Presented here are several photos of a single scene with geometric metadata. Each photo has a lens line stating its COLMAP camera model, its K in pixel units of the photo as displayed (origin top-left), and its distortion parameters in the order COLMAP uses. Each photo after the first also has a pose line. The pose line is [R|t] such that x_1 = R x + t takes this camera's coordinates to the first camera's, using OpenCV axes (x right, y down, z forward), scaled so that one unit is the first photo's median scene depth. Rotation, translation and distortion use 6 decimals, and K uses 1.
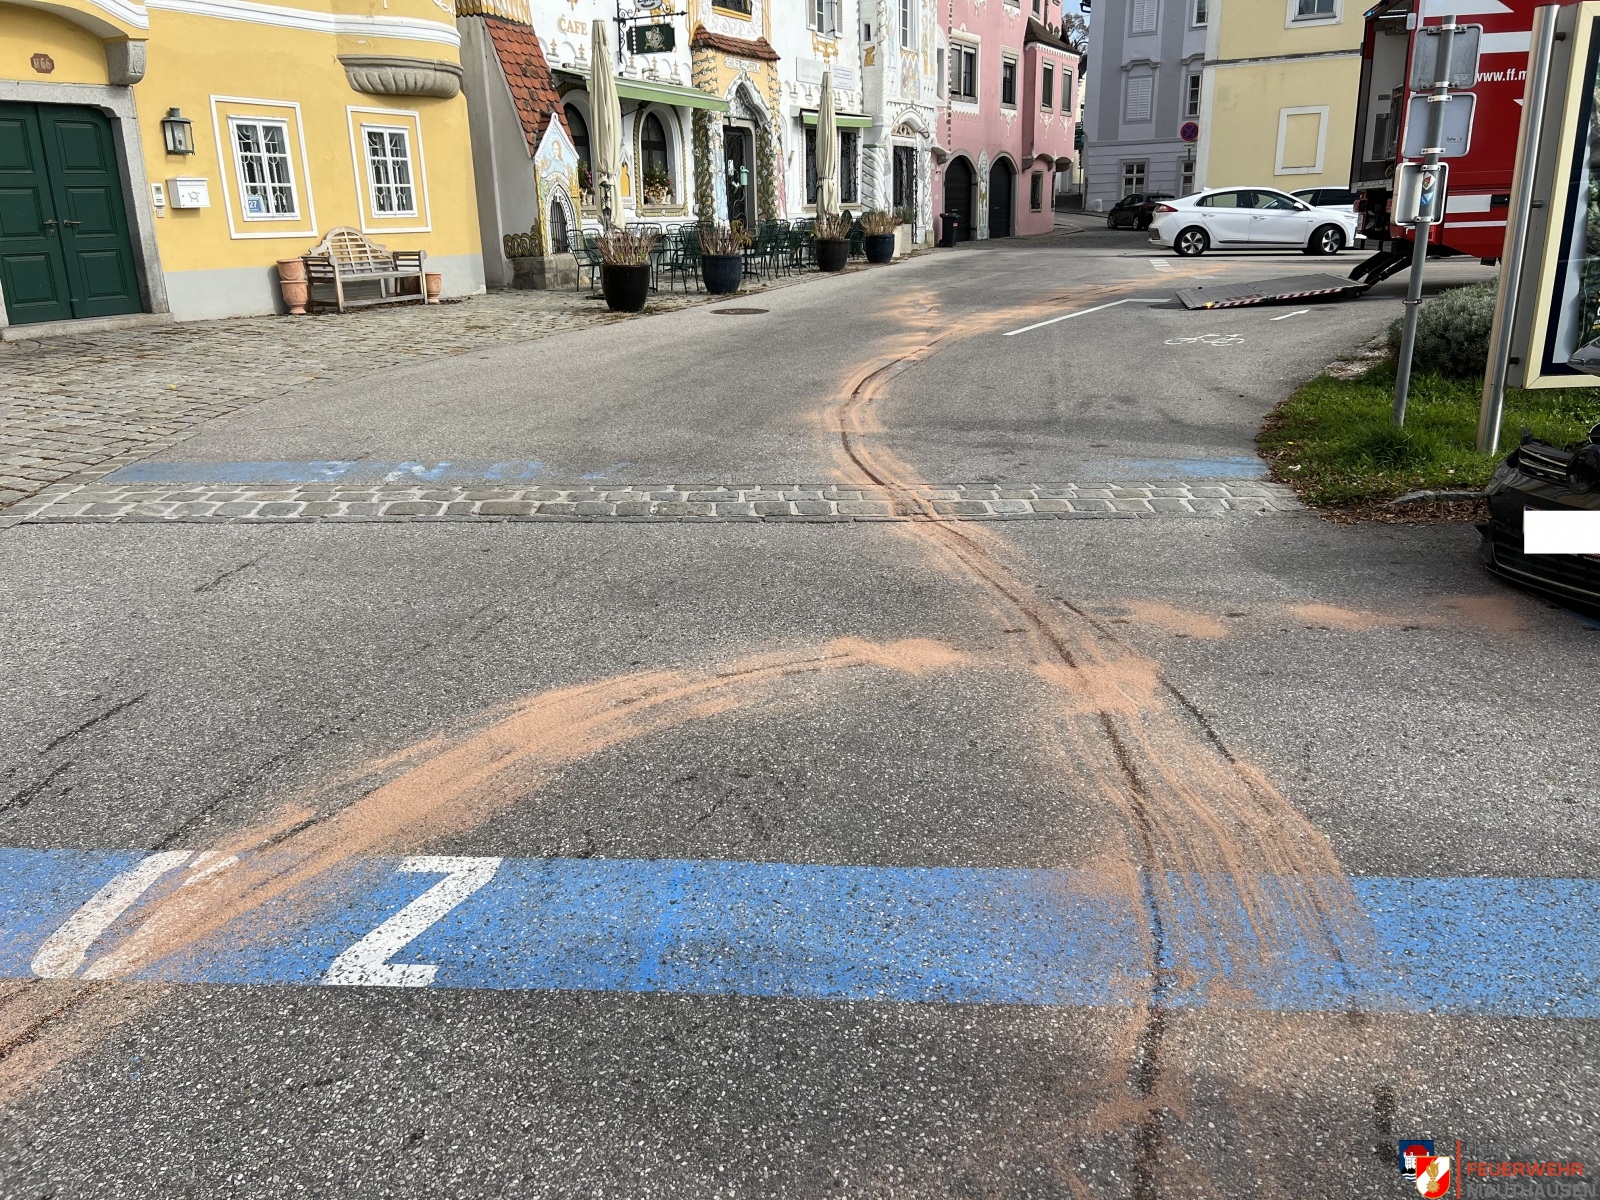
lens RADIAL K [[1192.4, 0, 793.7], [0, 1192.4, 598.5], [0, 0, 1]] dist [0.010408, -0.001003]
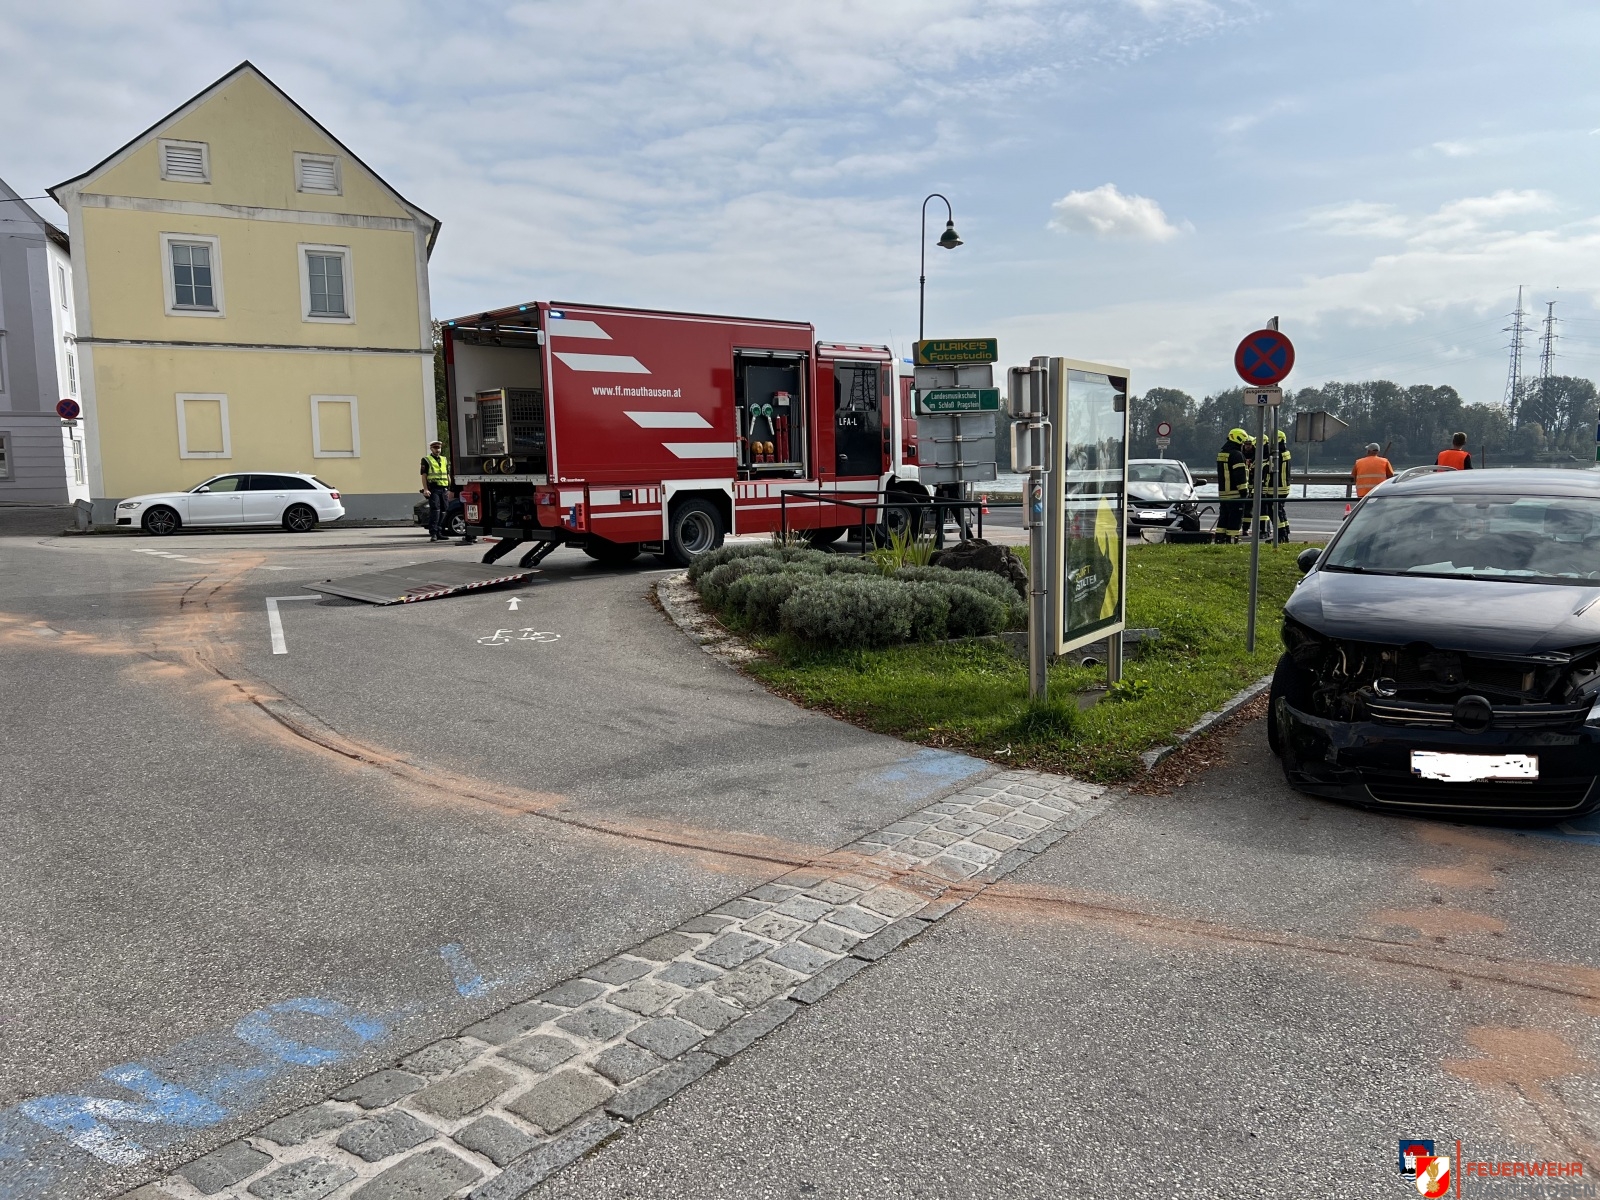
lens RADIAL K [[1192.4, 0, 798.2], [0, 1192.4, 604.0], [0, 0, 1]] dist [0.010408, -0.001003]
pose [[0.569212, -0.070789, 0.819138, -0.517678], [0.246519, 0.965144, -0.087897, -0.185747], [-0.784364, 0.251964, 0.566822, 0.514770]]
